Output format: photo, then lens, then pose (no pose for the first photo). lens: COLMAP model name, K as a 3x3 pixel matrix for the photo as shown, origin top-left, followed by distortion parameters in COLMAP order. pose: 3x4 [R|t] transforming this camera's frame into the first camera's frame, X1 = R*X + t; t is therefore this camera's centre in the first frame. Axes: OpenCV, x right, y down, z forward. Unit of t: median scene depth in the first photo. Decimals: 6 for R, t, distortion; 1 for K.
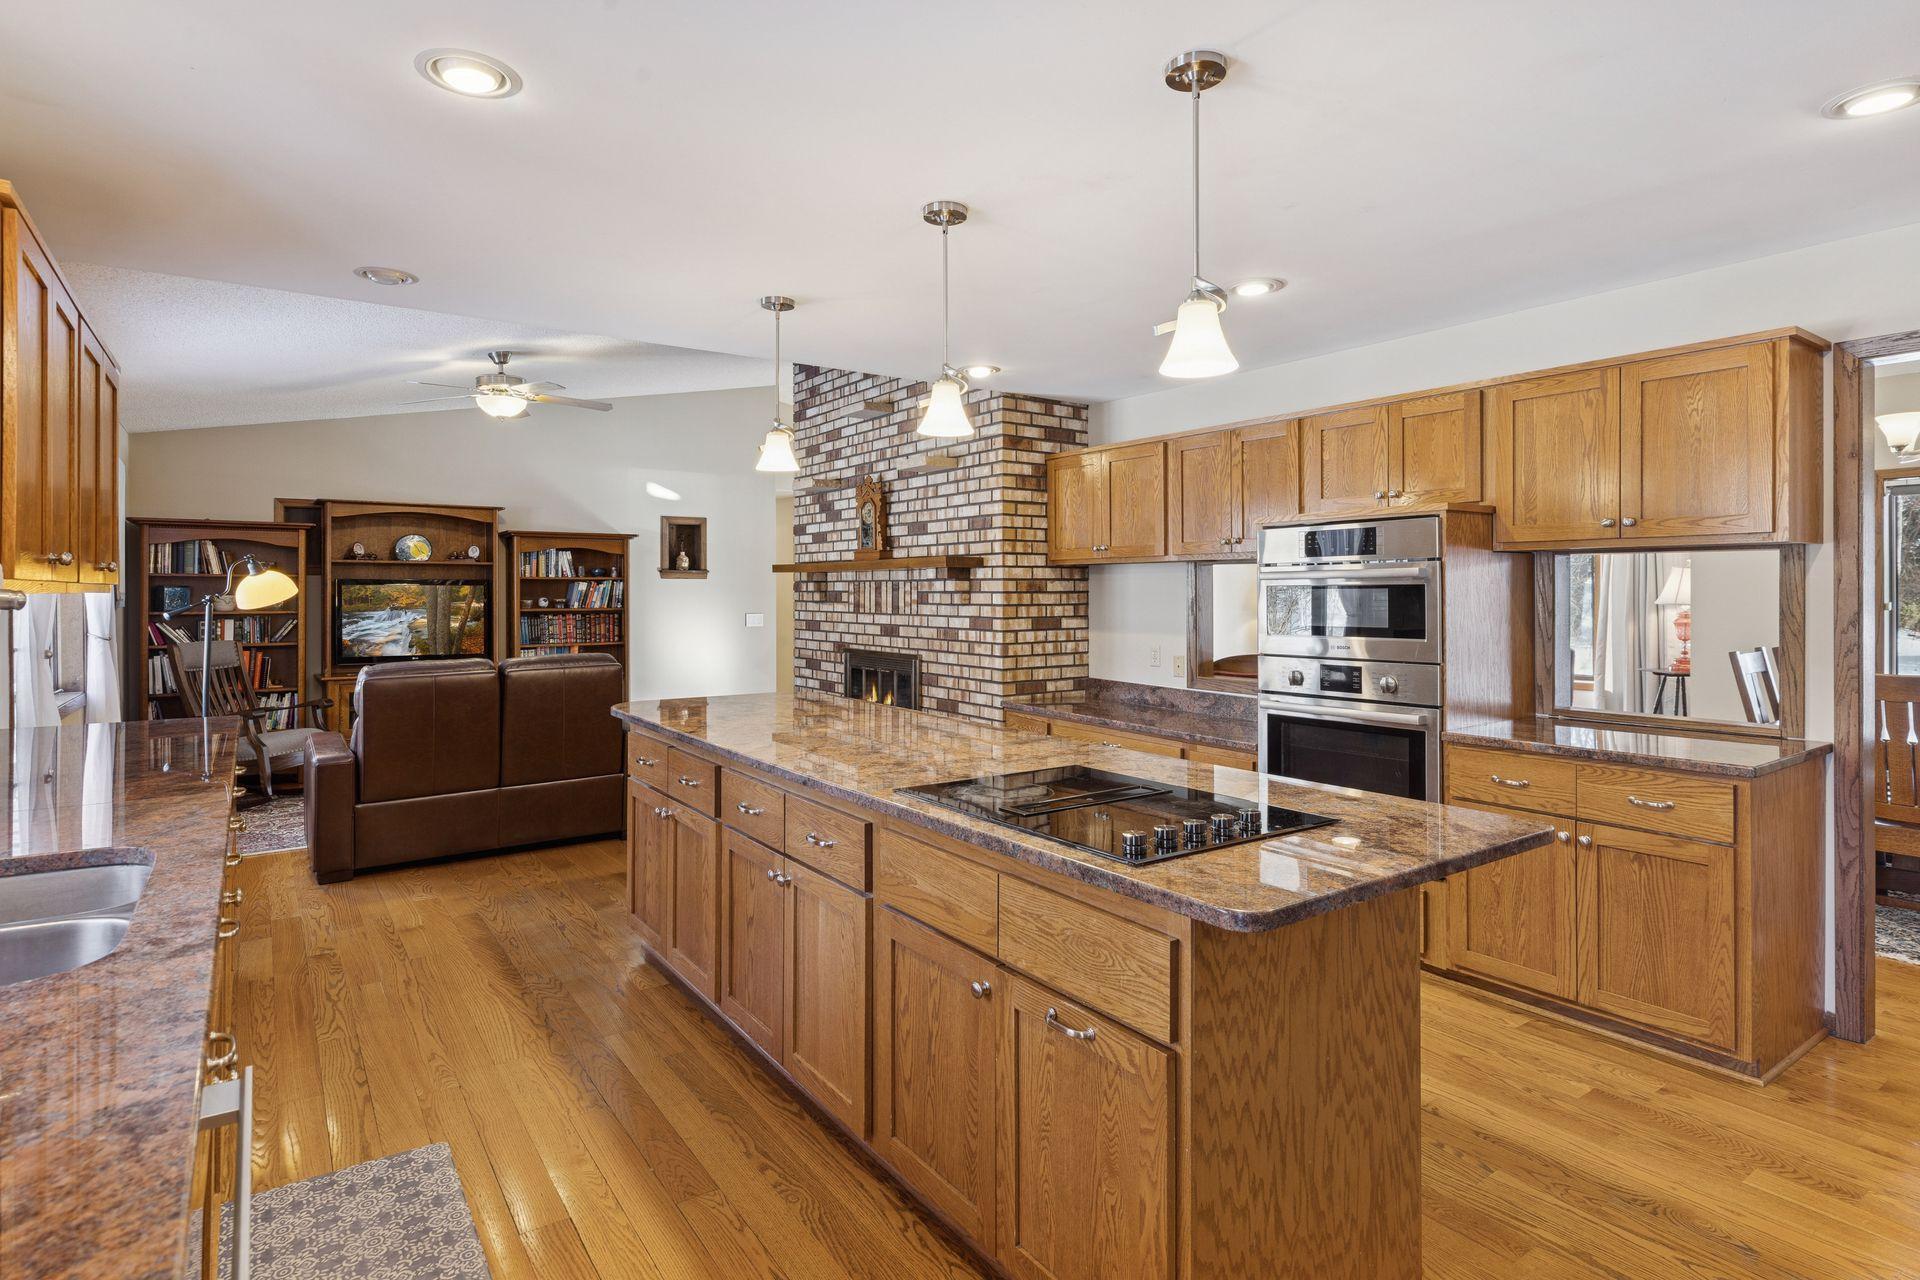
lens RADIAL K [[993.5, 0, 946.0], [0, 993.5, 582.7], [0, 0, 1]] dist [0.002166, -0.000262]
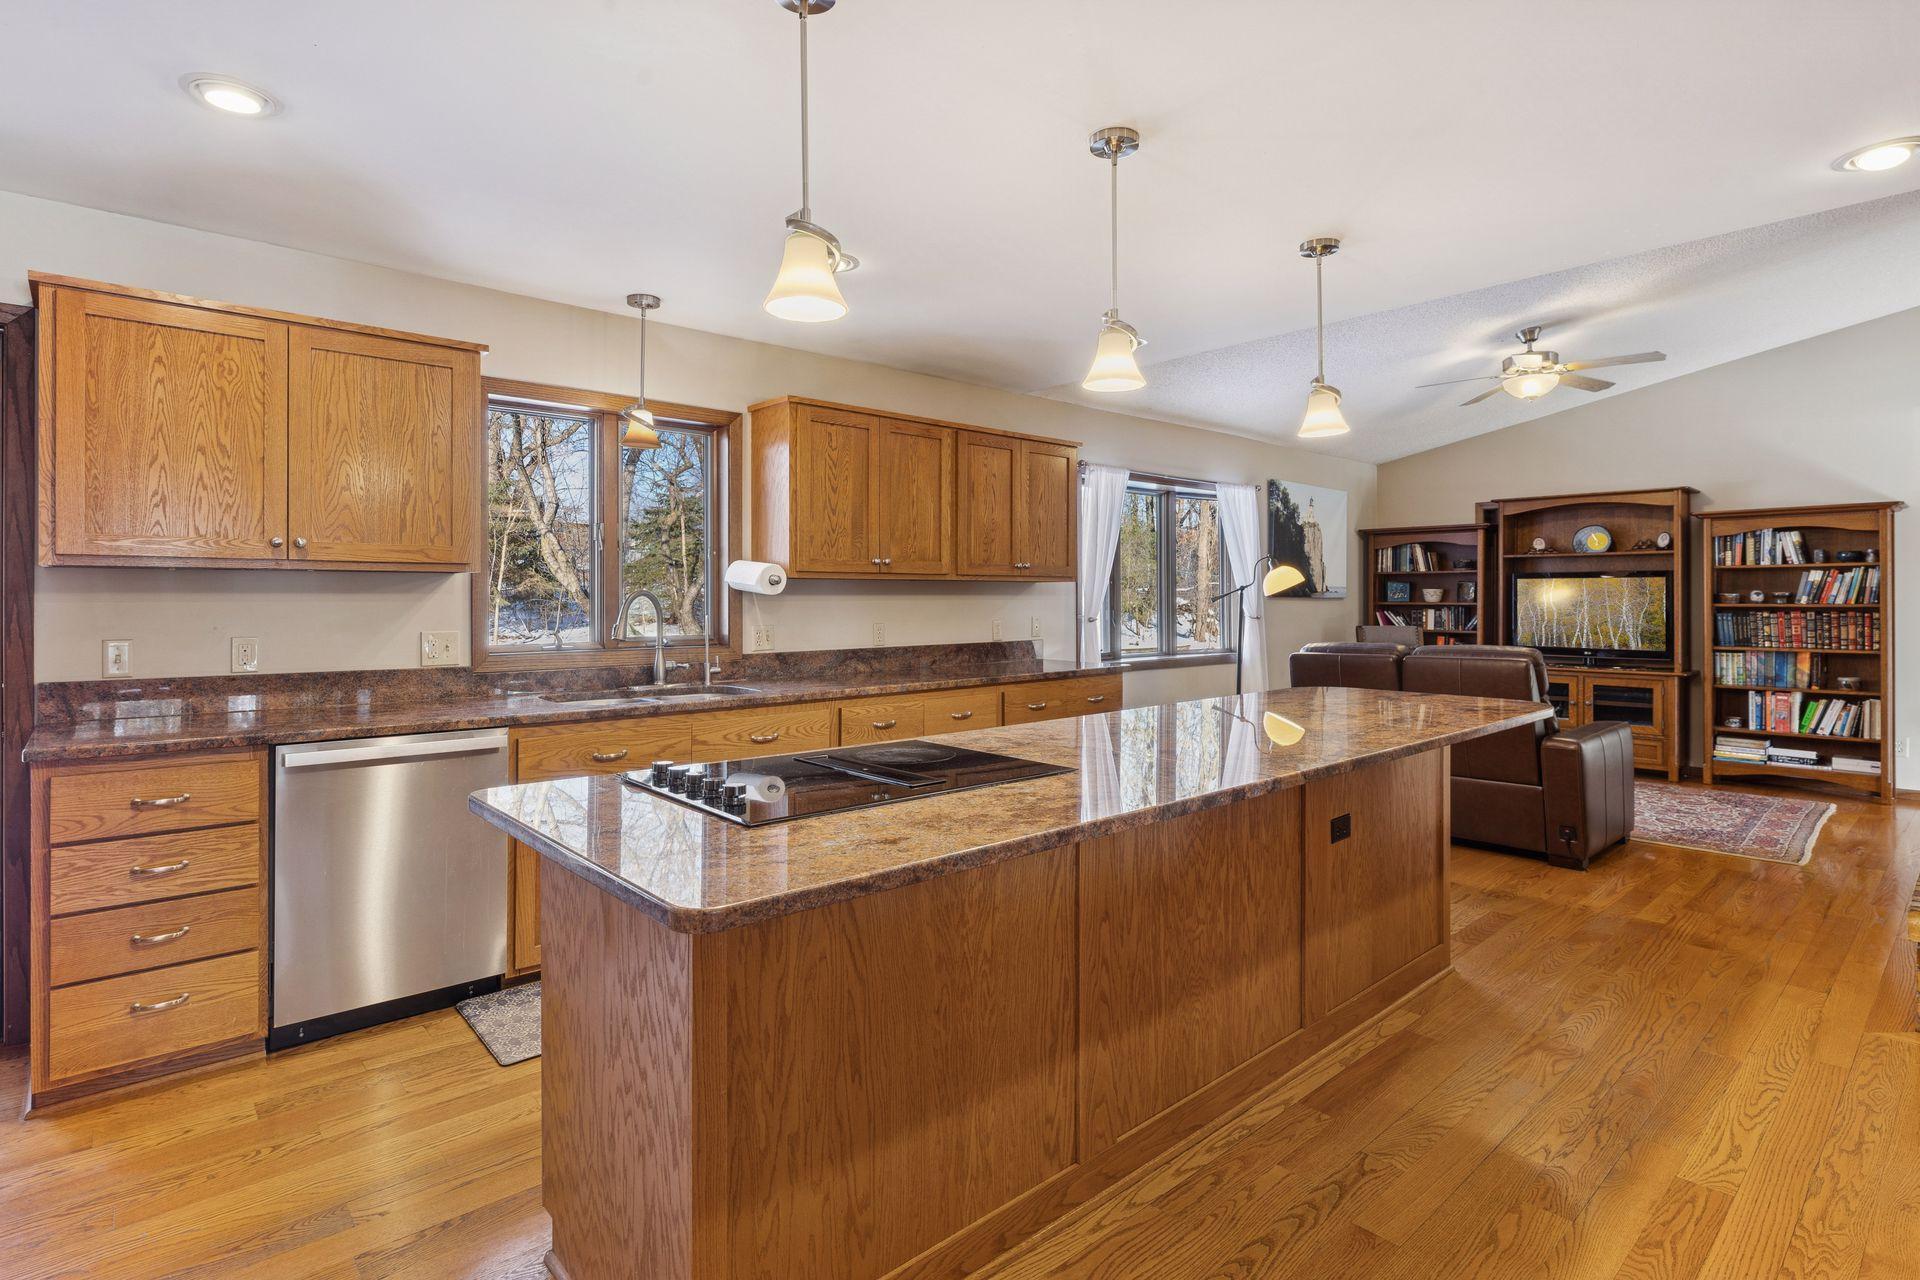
lens RADIAL K [[993.5, 0, 989.9], [0, 993.5, 597.4], [0, 0, 1]] dist [0.002166, -0.000262]
pose [[0.149932, -0.001189, -0.988696, 0.310463], [0.009020, 0.999959, 0.000166, 0.014938], [0.988655, -0.008943, 0.149937, 0.256673]]
